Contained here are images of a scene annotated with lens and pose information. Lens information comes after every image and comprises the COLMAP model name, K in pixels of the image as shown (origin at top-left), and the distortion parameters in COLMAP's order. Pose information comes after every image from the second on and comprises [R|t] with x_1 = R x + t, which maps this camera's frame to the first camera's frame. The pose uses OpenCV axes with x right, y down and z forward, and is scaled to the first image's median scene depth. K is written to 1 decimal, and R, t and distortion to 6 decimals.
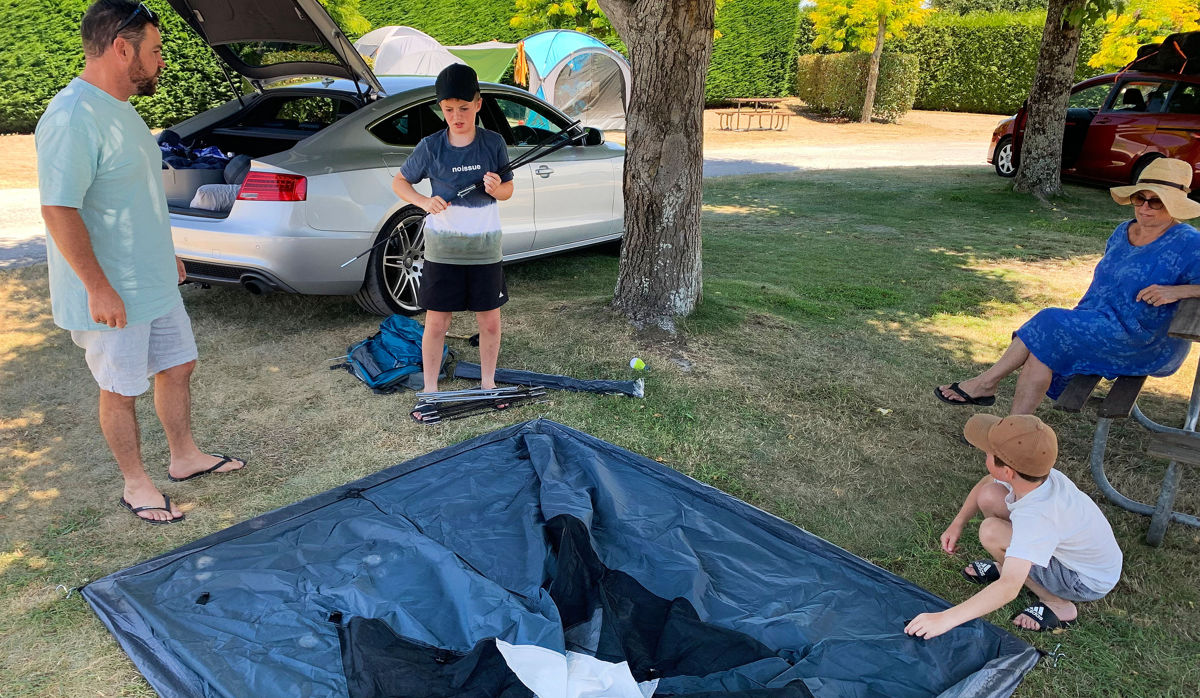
lens RADIAL K [[891.5, 0, 588.6], [0, 891.5, 350.3], [0, 0, 1]] dist [-0.002915, 0.010289]
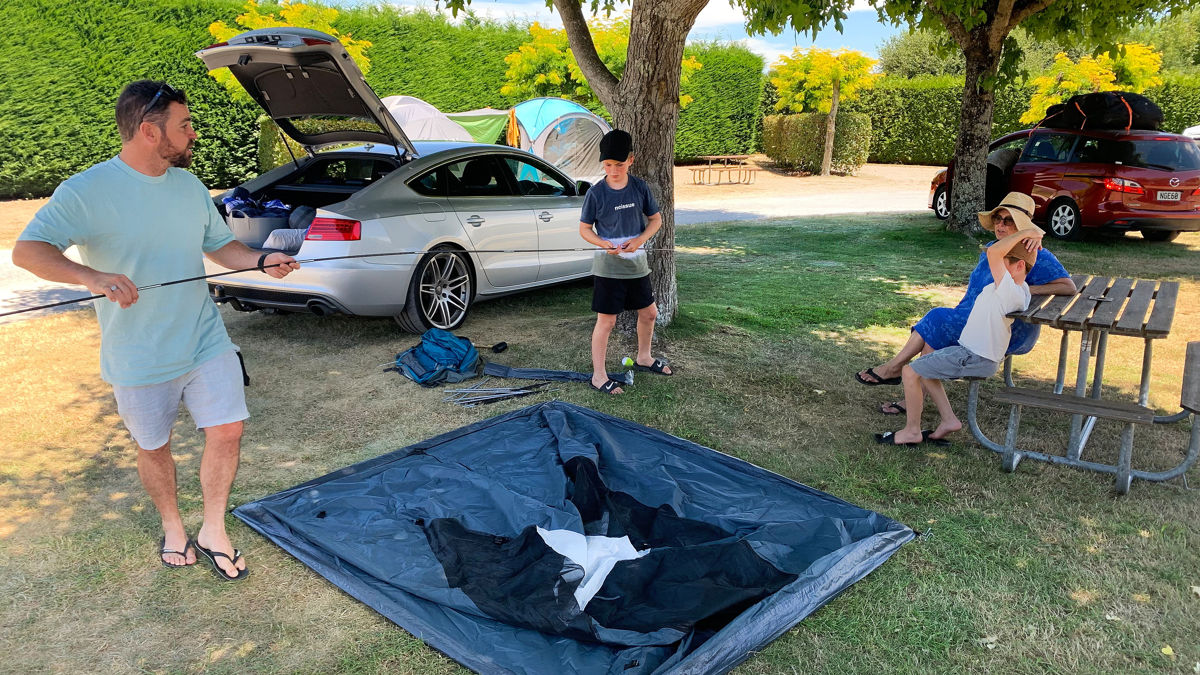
lens RADIAL K [[846.8, 0, 610.6], [0, 846.8, 337.4], [0, 0, 1]] dist [0.006230, -0.007997]
pose [[0.998887, -0.023397, 0.040962, -0.015347], [0.026052, 0.997509, -0.065545, 0.051215], [-0.039326, 0.066539, 0.997009, -0.177429]]
